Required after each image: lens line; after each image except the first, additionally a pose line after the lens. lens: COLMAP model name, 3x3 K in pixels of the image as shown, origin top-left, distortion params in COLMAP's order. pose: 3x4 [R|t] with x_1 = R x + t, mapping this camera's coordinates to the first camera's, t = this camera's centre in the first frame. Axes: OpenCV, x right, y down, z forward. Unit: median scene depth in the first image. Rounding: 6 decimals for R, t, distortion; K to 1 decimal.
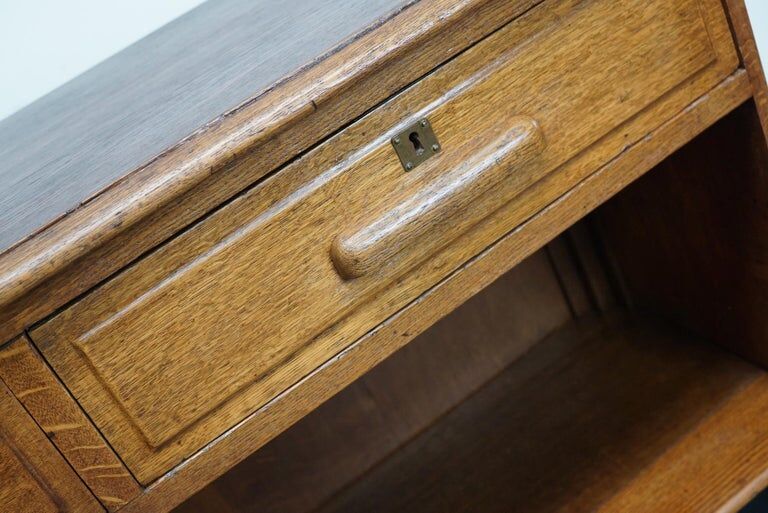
lens RADIAL K [[997.3, 0, 384.0], [0, 997.3, 256.5], [0, 0, 1]] dist [-0.148041, 0.319936]
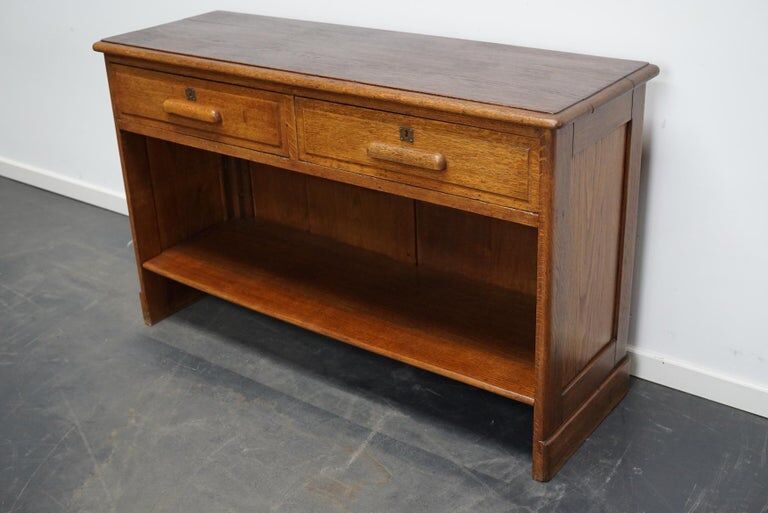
lens RADIAL K [[997.3, 0, 384.0], [0, 997.3, 256.5], [0, 0, 1]] dist [-0.148041, 0.319936]
pose [[0.404593, 0.707846, -0.579015, 1.824725], [-0.567237, 0.690884, 0.448242, -1.070310], [0.717319, 0.147083, 0.681044, -0.858103]]
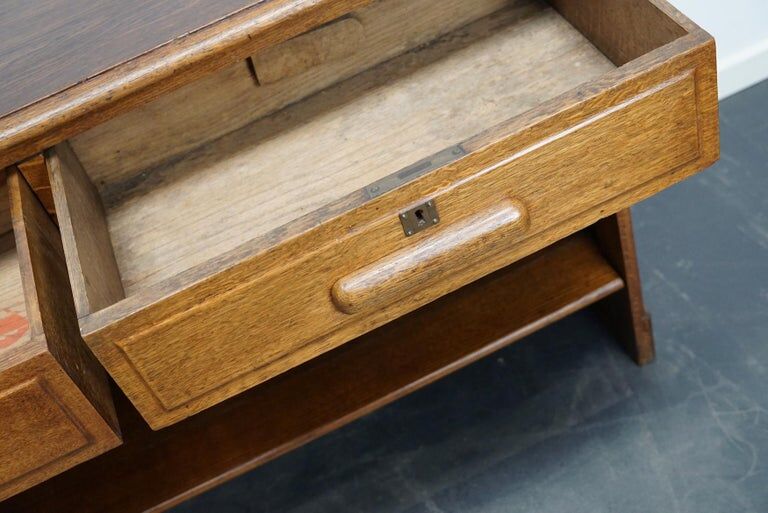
lens RADIAL K [[997.3, 0, 384.0], [0, 997.3, 256.5], [0, 0, 1]] dist [-0.148041, 0.319936]
pose [[0.979417, 0.195236, 0.051236, -0.060464], [-0.201118, 0.922359, 0.329856, -0.450371], [0.017142, -0.333371, 0.942640, -0.129006]]
